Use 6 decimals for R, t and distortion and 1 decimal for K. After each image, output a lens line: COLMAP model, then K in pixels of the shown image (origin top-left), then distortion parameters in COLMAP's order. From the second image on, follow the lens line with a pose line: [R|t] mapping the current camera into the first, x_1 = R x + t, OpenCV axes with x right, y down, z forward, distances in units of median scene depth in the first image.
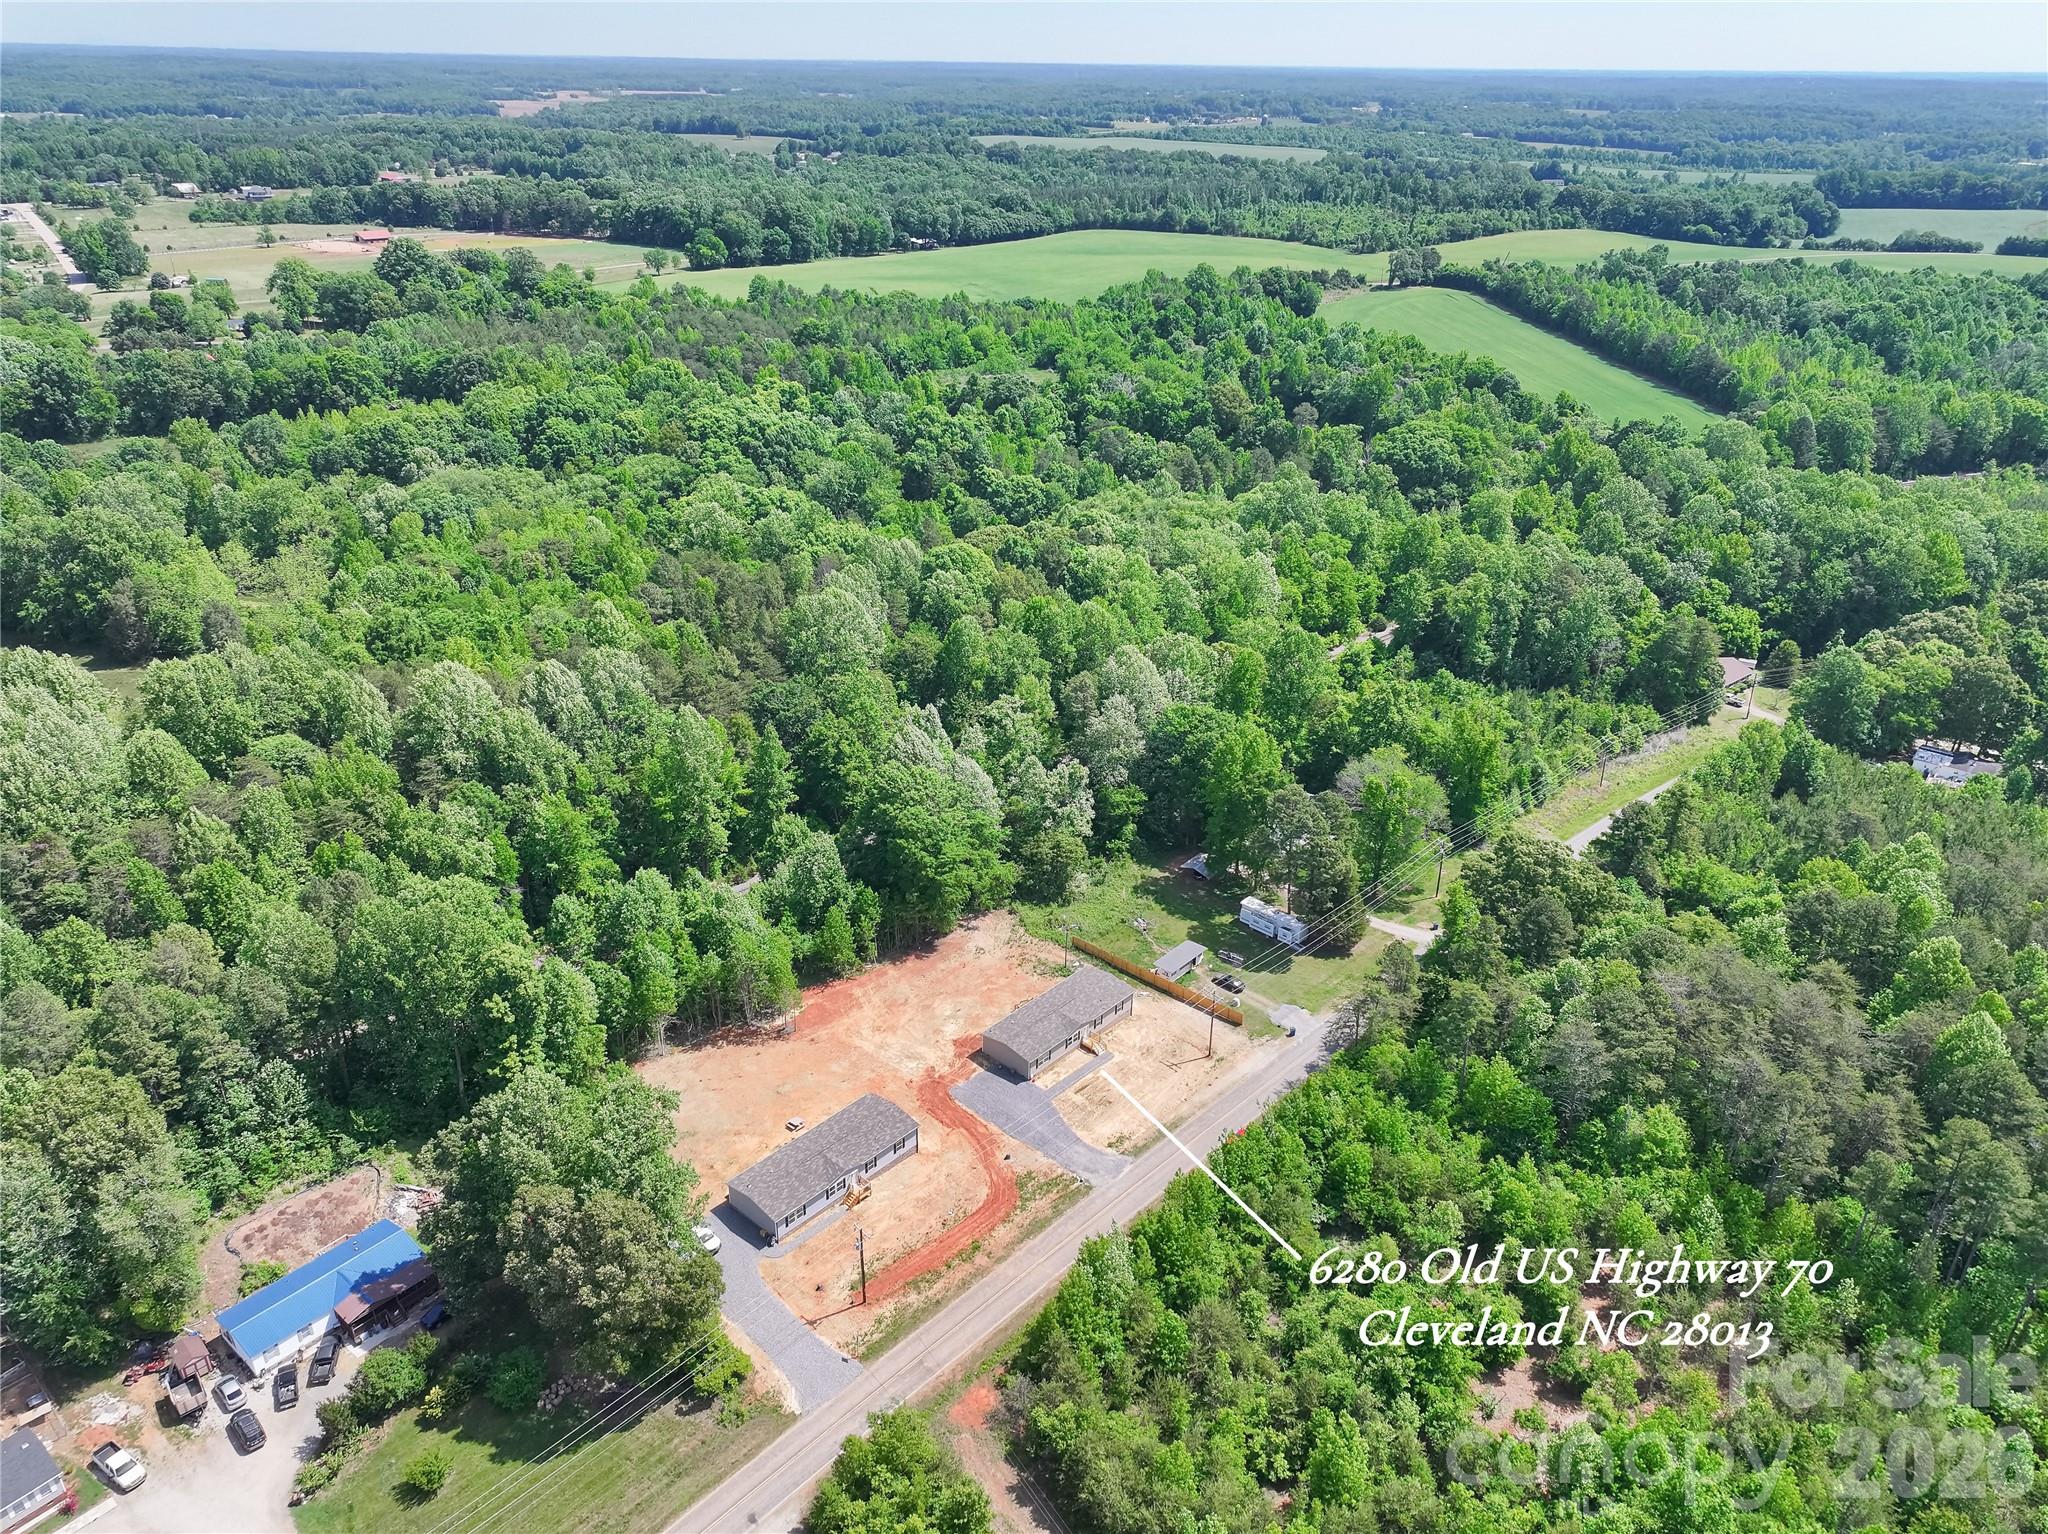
lens RADIAL K [[1436.9, 0, 1024.0], [0, 1436.9, 767.0], [0, 0, 1]] dist [0.015546, -0.003905]
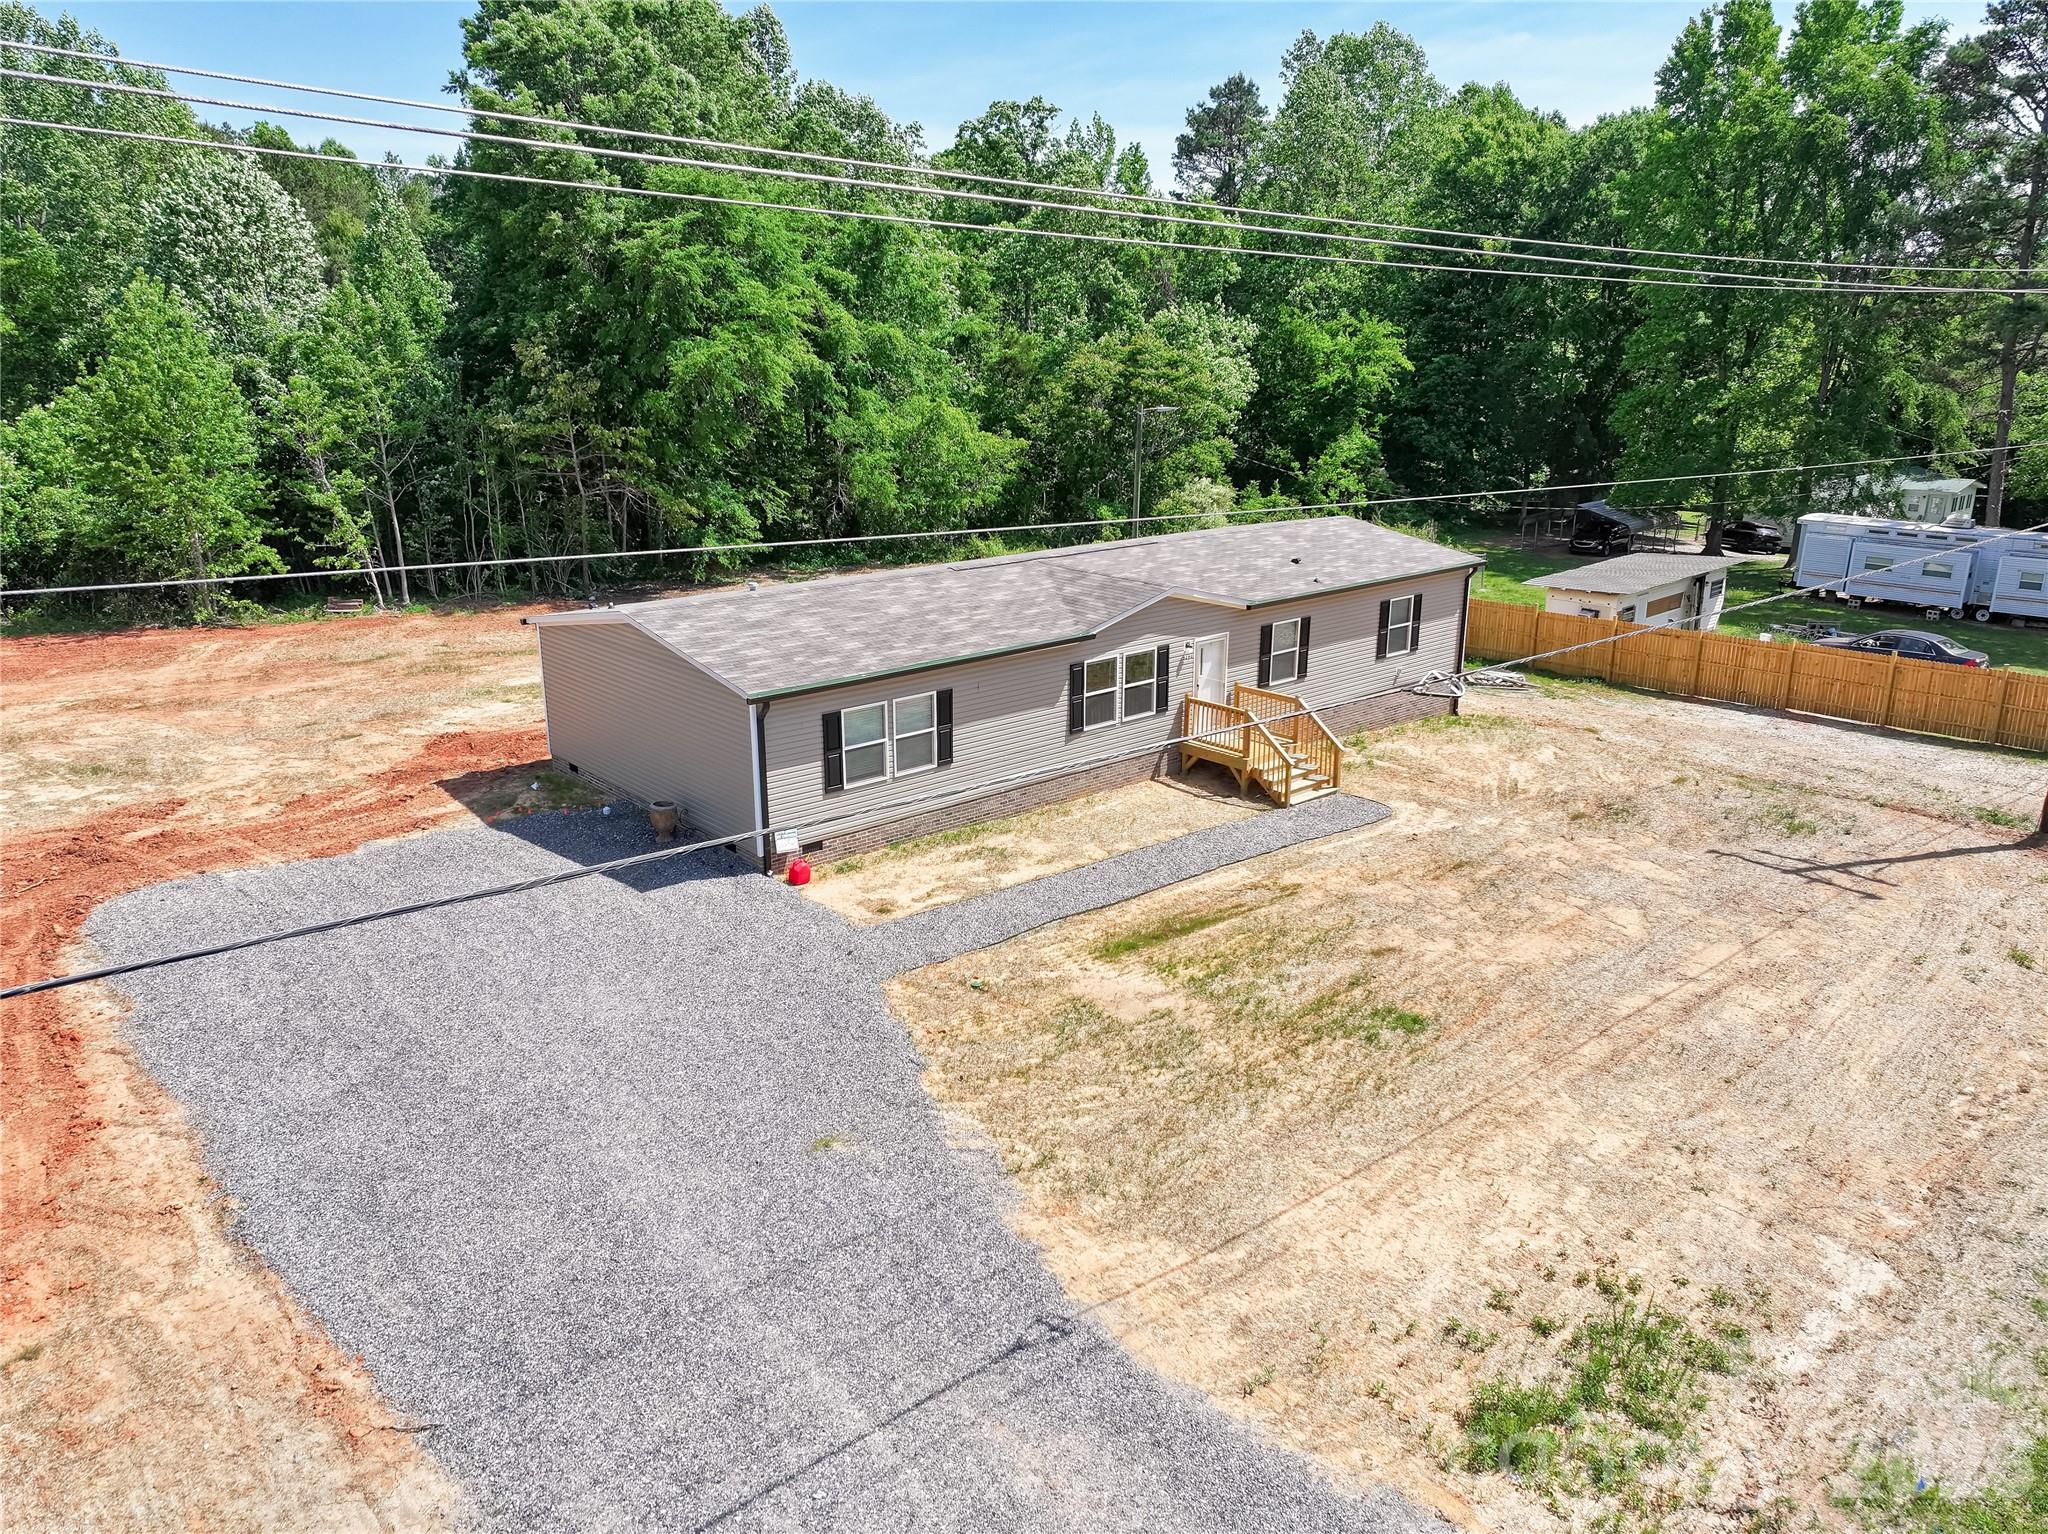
lens RADIAL K [[1438.8, 0, 1024.0], [0, 1438.8, 767.0], [0, 0, 1]] dist [0.006393, 0.003287]
pose [[0.994407, 0.018952, -0.103905, 0.033648], [-0.035815, 0.985989, -0.162920, 0.188811], [0.099361, 0.165730, 0.981153, 0.717529]]
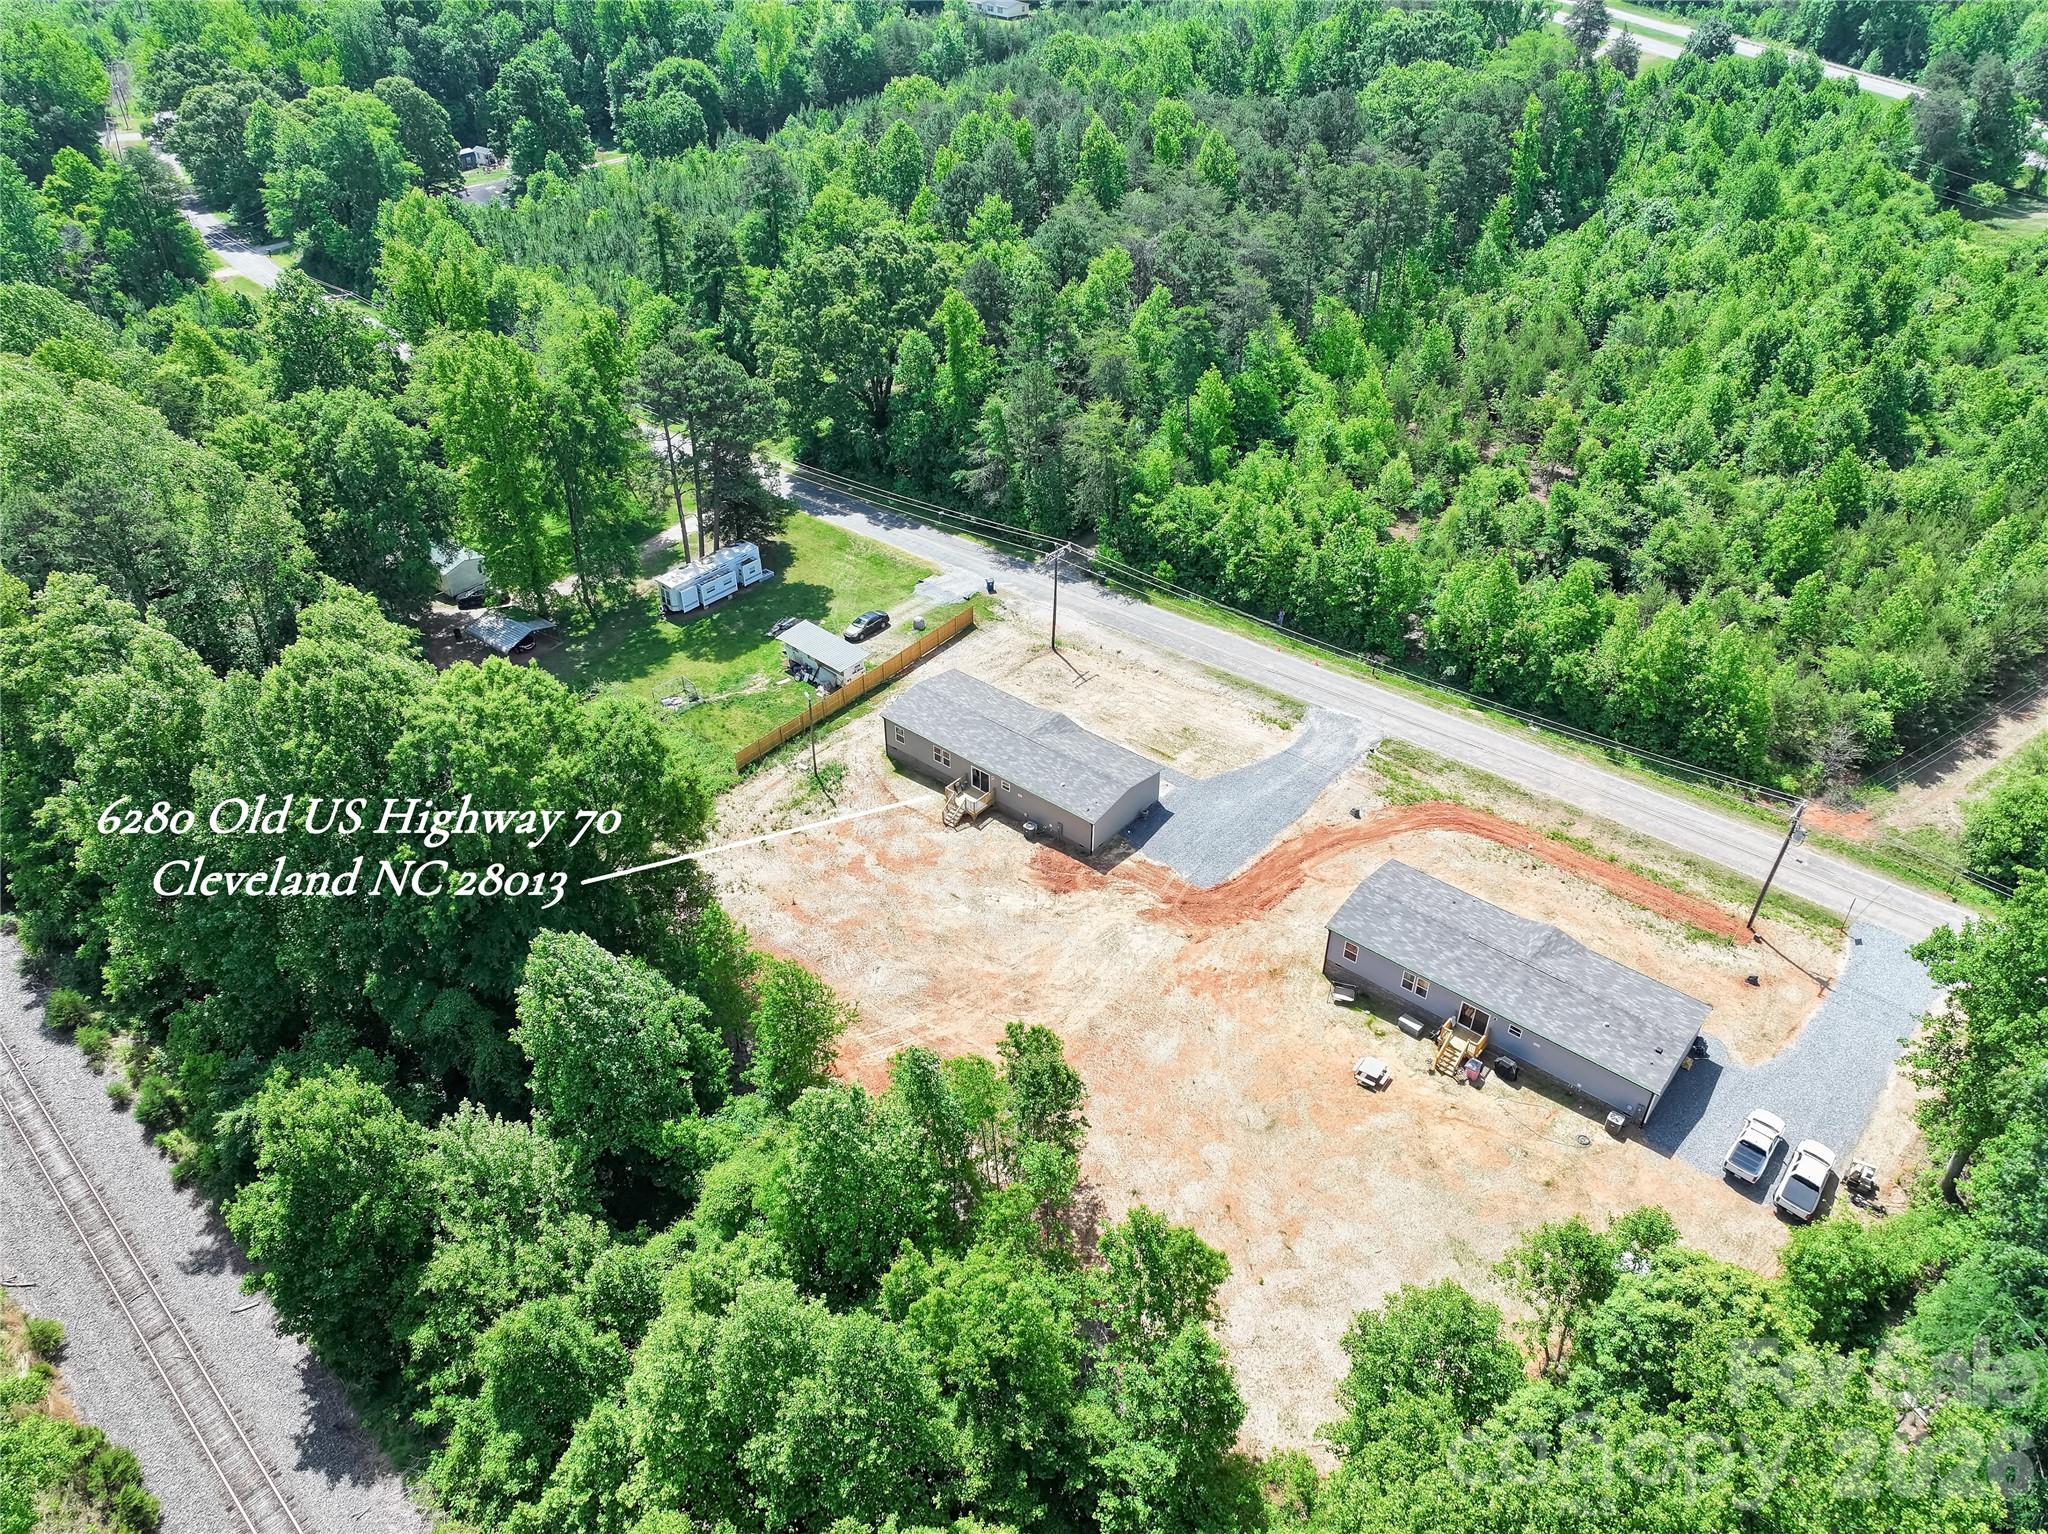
lens RADIAL K [[1436.9, 0, 1024.0], [0, 1436.9, 767.0], [0, 0, 1]] dist [0.015546, -0.003905]
pose [[-0.043805, -0.602890, 0.796621, -0.381771], [0.439466, 0.704466, 0.557312, -0.124395], [-0.897191, 0.374500, 0.234091, 0.744507]]
